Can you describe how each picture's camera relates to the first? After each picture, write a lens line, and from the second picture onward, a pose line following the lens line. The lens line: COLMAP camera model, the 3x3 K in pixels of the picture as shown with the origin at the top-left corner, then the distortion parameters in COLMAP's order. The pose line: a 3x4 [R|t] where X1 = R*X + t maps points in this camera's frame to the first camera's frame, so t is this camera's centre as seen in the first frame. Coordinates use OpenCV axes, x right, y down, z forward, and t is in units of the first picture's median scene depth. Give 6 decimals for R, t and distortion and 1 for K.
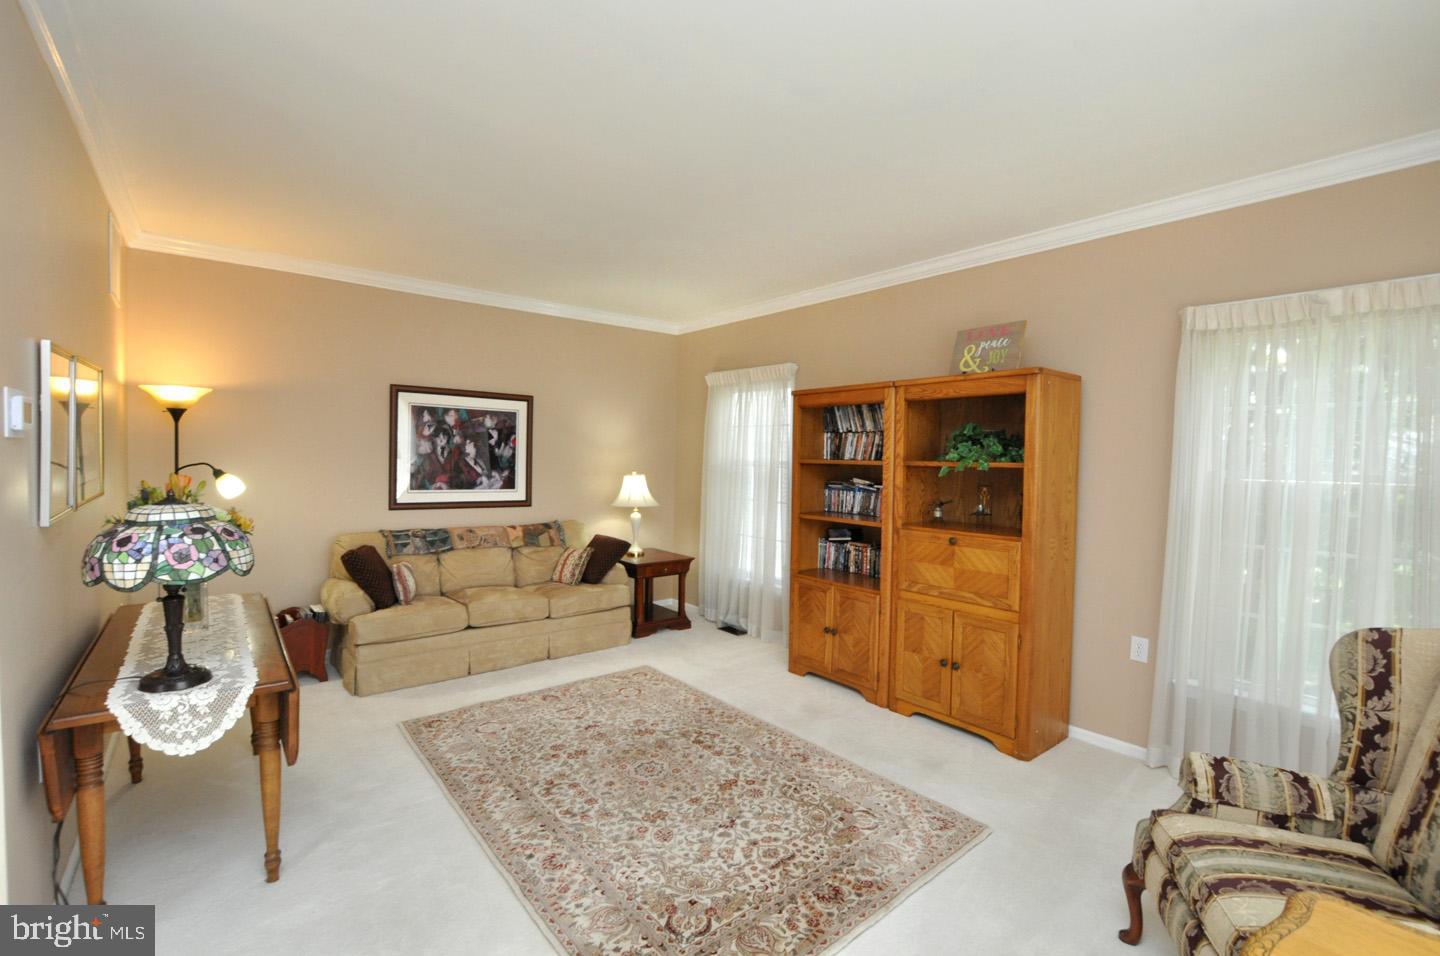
lens RADIAL K [[633.2, 0, 722.9], [0, 633.2, 478.6], [0, 0, 1]] dist [-0.032366, 0.004605]
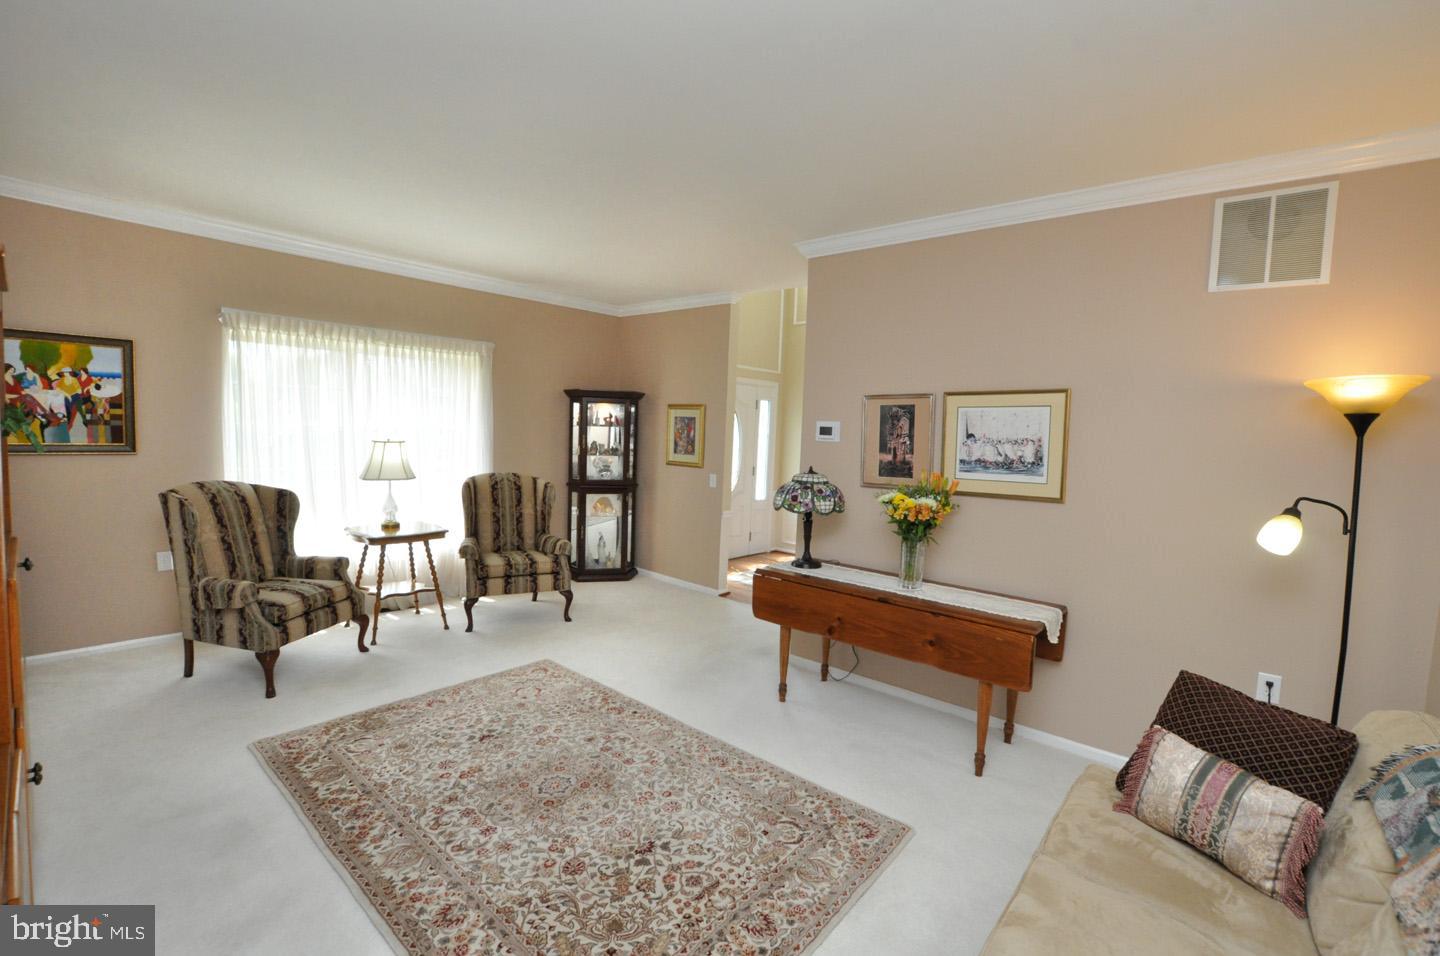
lens RADIAL K [[633.2, 0, 727.3], [0, 633.2, 473.3], [0, 0, 1]] dist [-0.032366, 0.004605]
pose [[-0.982976, -0.044866, -0.178173, -0.113482], [-0.063894, 0.992675, 0.102537, -0.060706], [0.172267, 0.112175, -0.978642, 1.183045]]
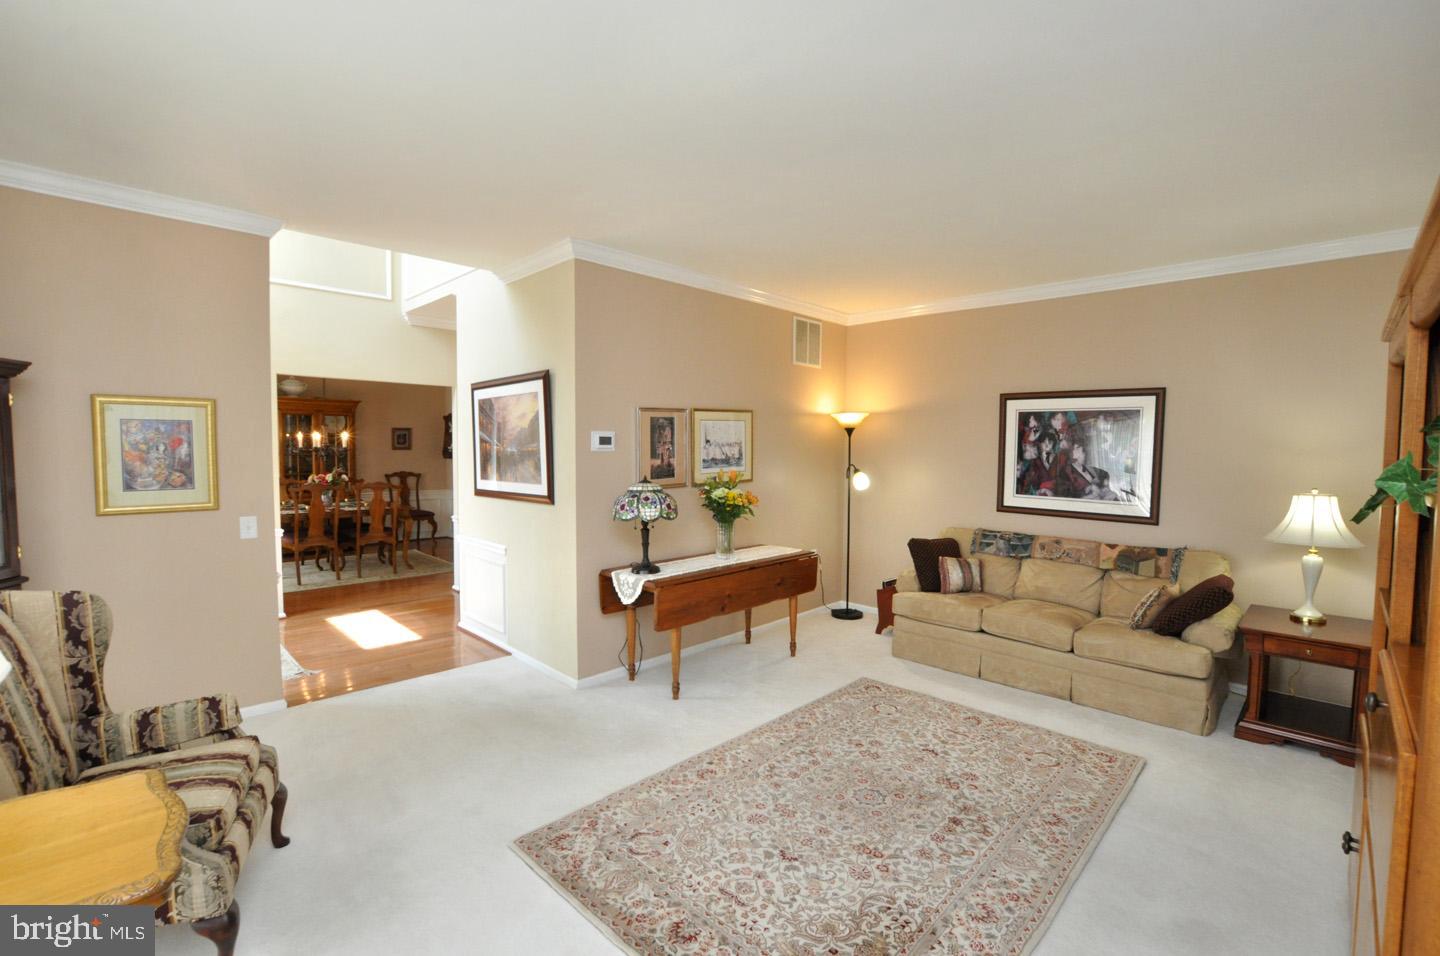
lens RADIAL K [[629.3, 0, 724.2], [0, 629.3, 479.3], [0, 0, 1]] dist [-0.023335, -0.000400]
pose [[0.110192, 0.036521, -0.993239, 0.482106], [-0.041975, 0.998604, 0.032061, -0.019556], [0.993024, 0.038159, 0.111571, 0.416723]]
